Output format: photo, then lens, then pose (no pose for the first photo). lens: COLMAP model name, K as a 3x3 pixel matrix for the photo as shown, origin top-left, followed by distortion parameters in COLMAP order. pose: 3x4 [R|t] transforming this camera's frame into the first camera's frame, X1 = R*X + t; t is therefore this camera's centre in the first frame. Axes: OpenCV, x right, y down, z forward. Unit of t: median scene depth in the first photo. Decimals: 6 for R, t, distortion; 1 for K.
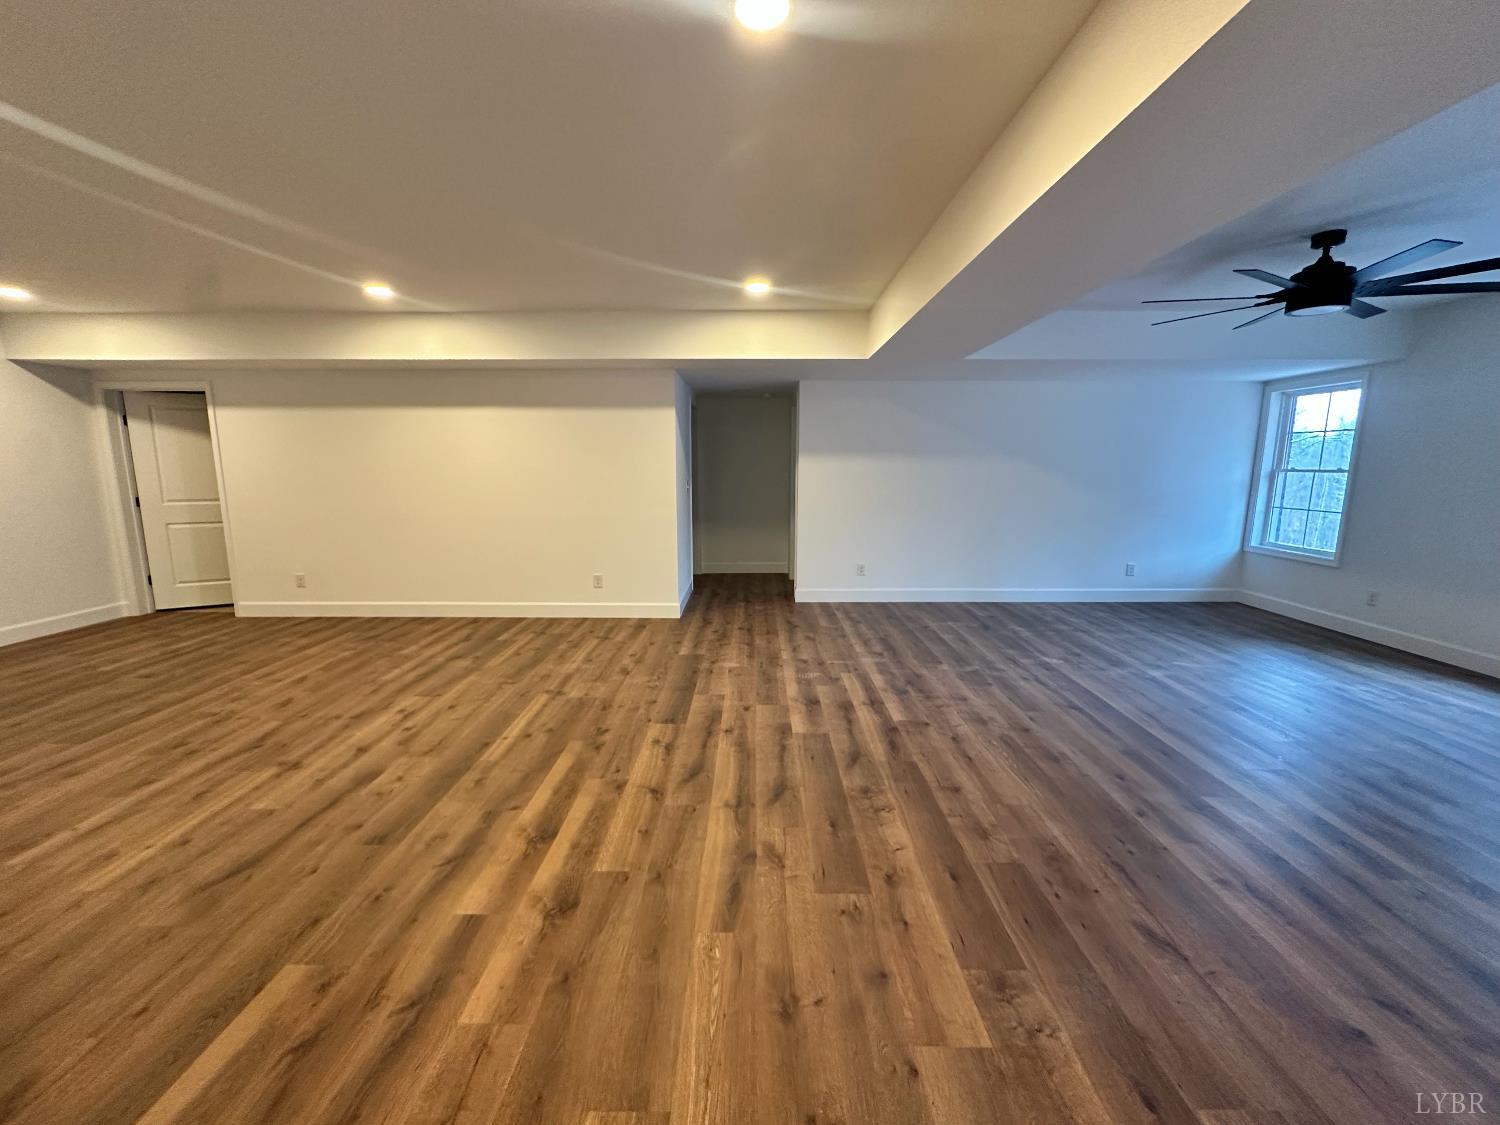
lens RADIAL K [[597.3, 0, 748.5], [0, 597.3, 559.7], [0, 0, 1]] dist [-0.002588, 0.000033]
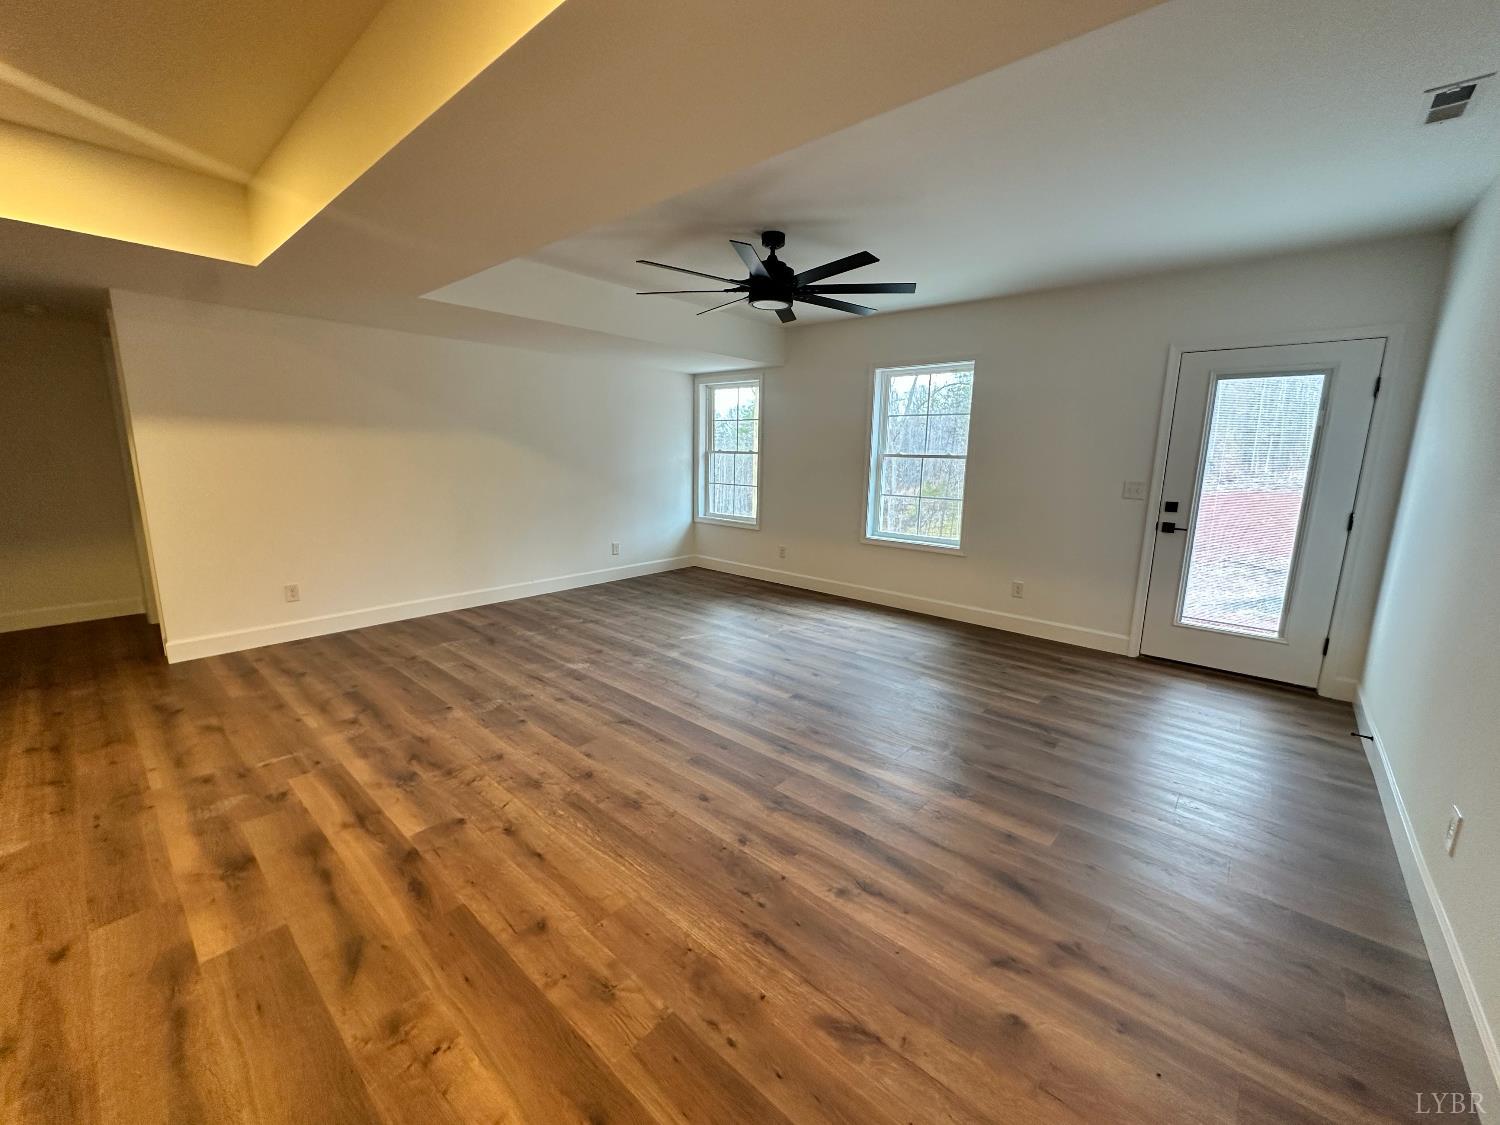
lens RADIAL K [[597.3, 0, 748.5], [0, 597.3, 559.7], [0, 0, 1]] dist [-0.002588, 0.000033]
pose [[0.650035, -0.127120, 0.749196, 0.033717], [0.103049, 0.991548, 0.078831, -0.033815], [-0.752884, 0.025961, 0.657641, 0.248182]]
